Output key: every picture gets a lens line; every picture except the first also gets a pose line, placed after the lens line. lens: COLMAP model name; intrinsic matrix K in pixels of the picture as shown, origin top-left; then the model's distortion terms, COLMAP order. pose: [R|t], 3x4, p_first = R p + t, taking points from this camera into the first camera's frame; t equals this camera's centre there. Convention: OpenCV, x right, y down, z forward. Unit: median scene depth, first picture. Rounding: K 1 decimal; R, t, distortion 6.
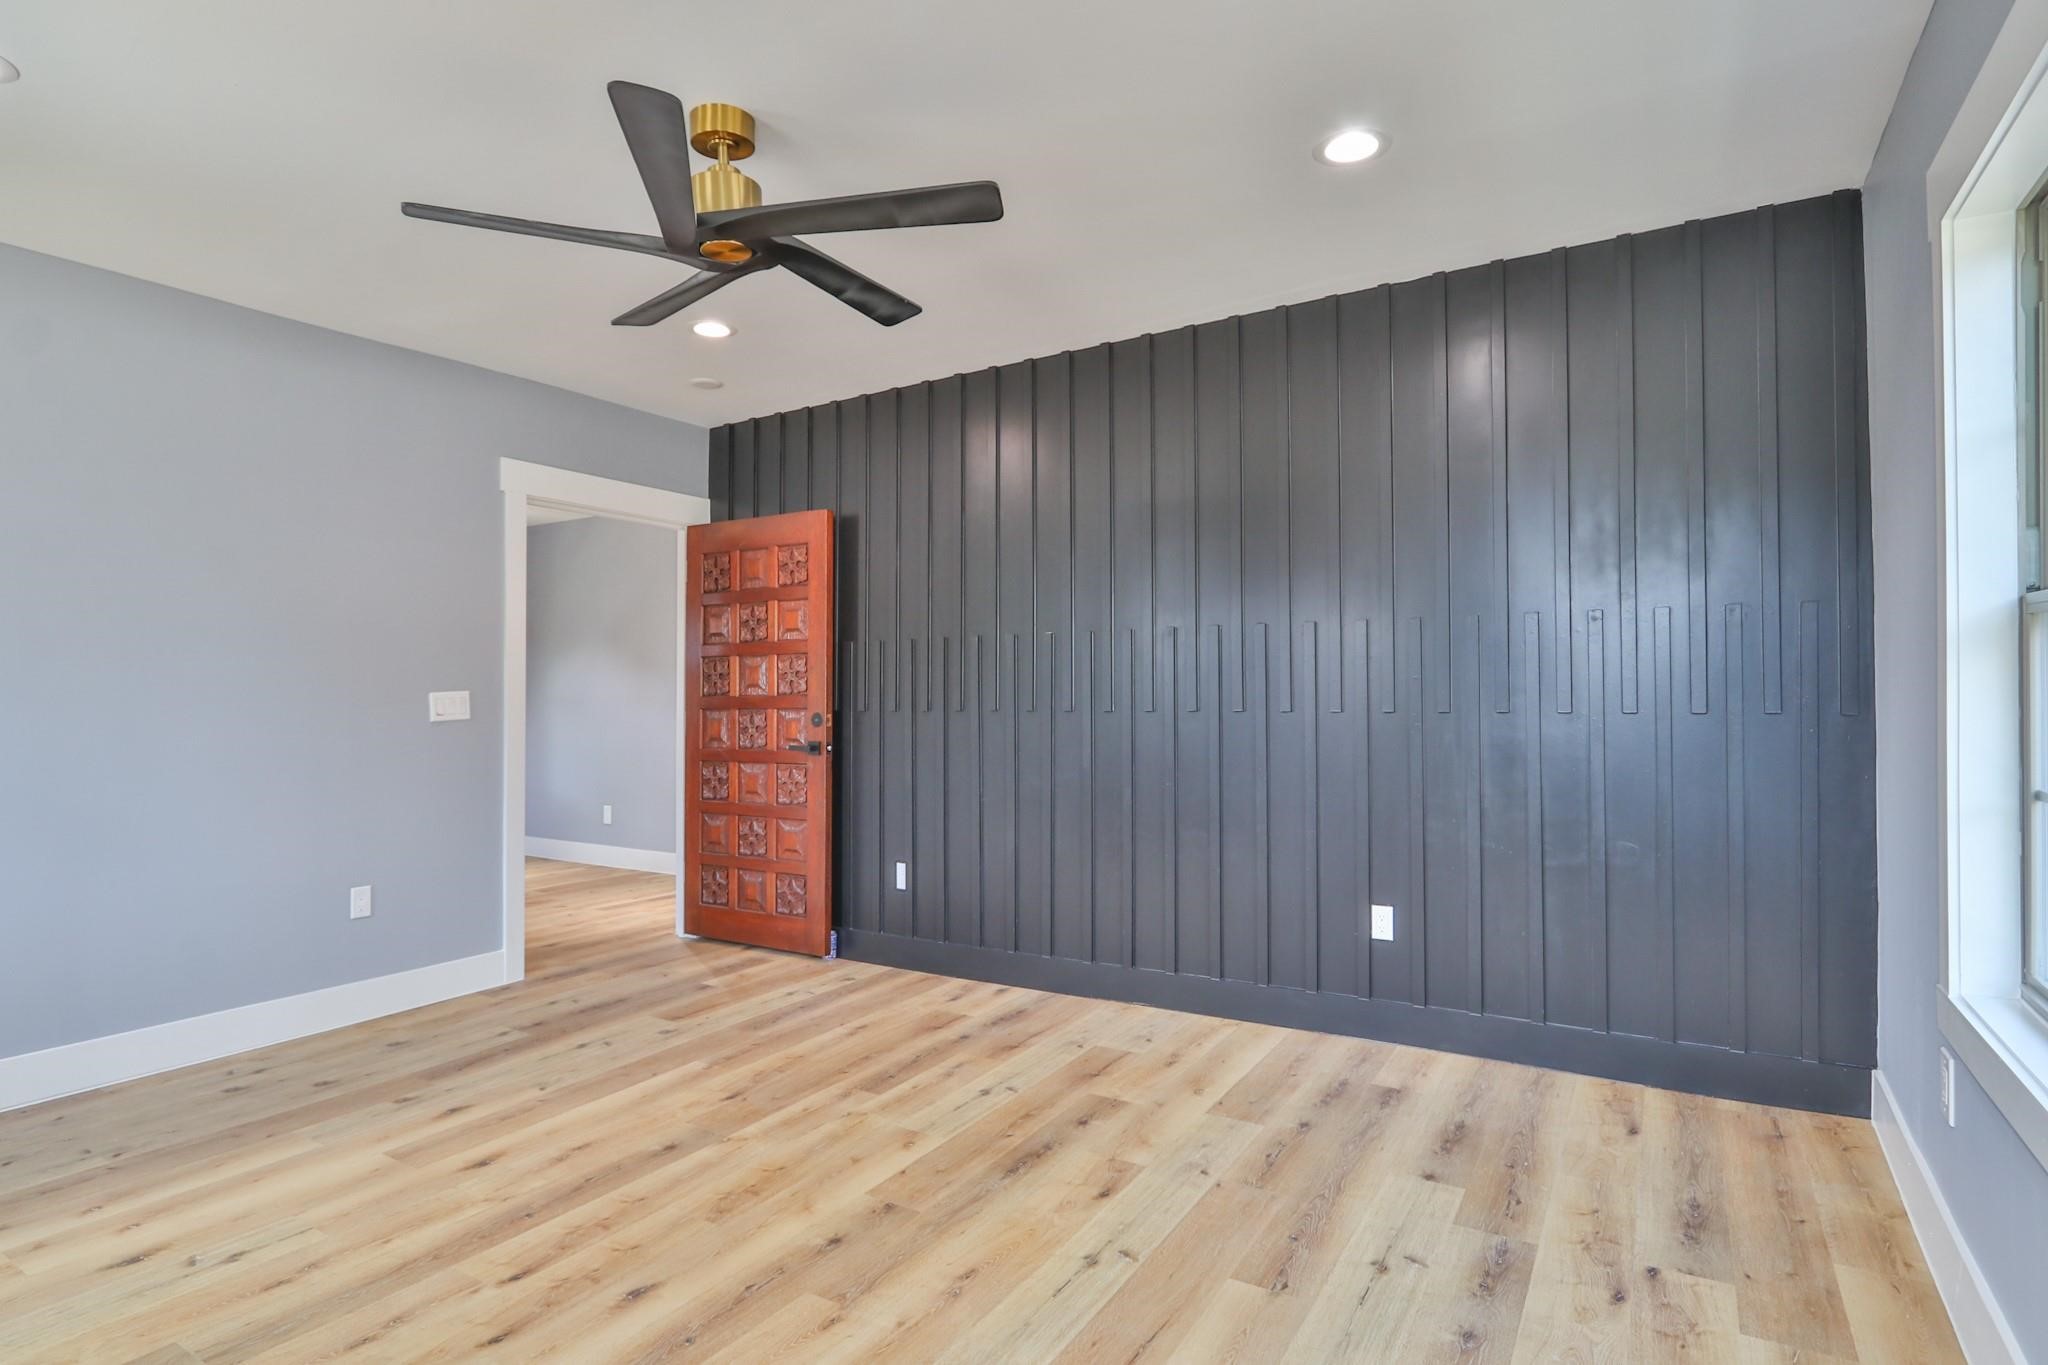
lens RADIAL K [[1063.1, 0, 1029.6], [0, 1063.1, 675.0], [0, 0, 1]] dist [-0.006108, -0.000267]
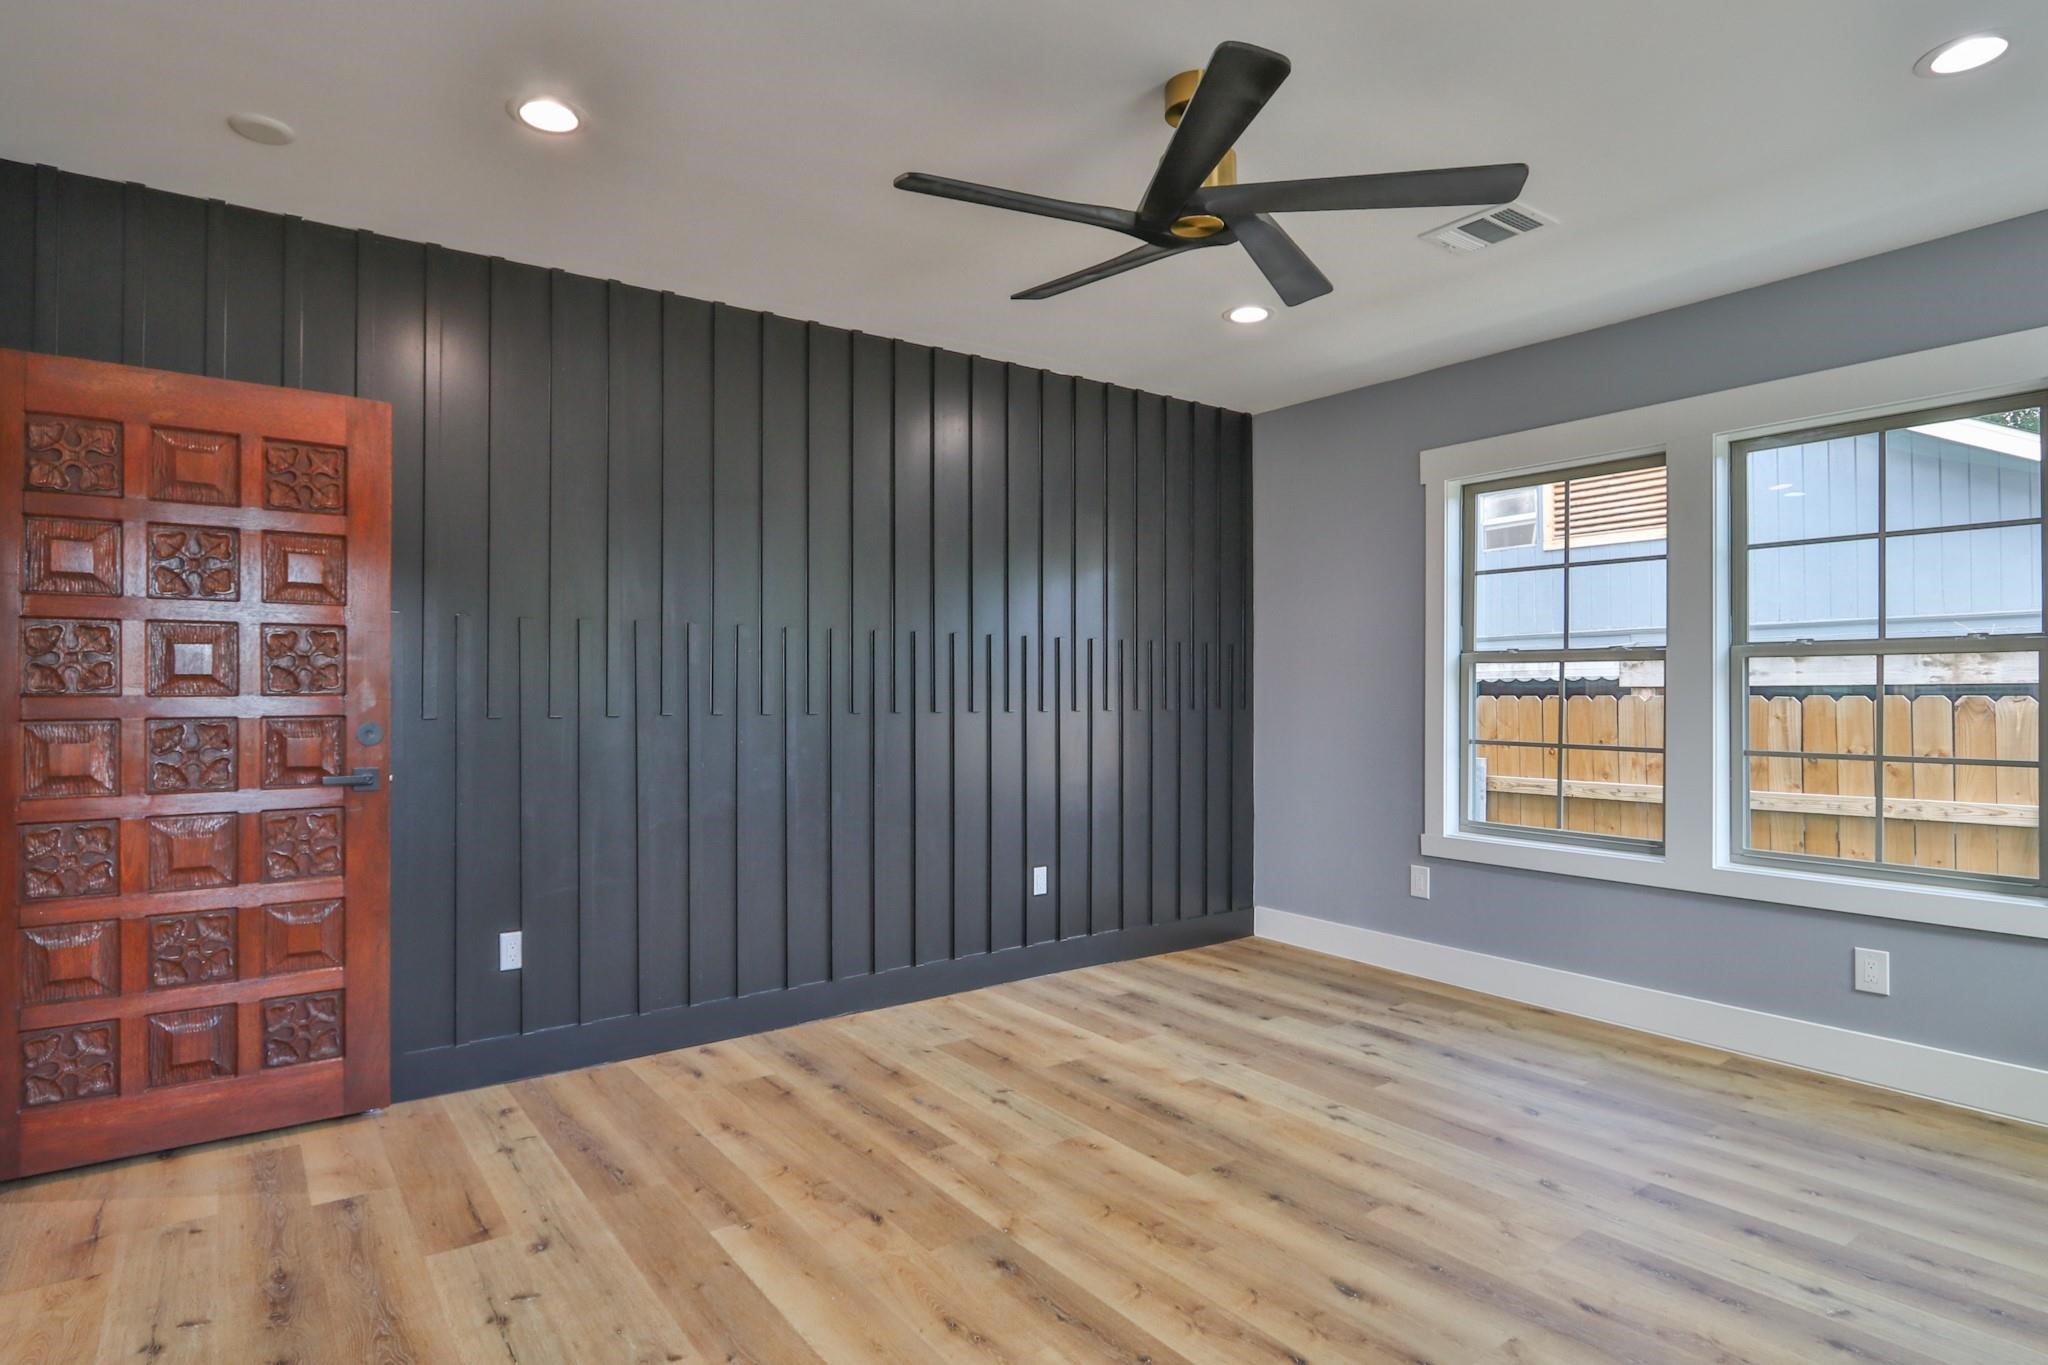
lens RADIAL K [[1063.1, 0, 1029.6], [0, 1063.1, 675.0], [0, 0, 1]] dist [-0.006108, -0.000267]
pose [[0.374598, 0.029886, 0.926705, -0.918848], [-0.022407, 0.999480, -0.023175, 0.018715], [-0.926916, -0.012083, 0.375073, 0.584139]]
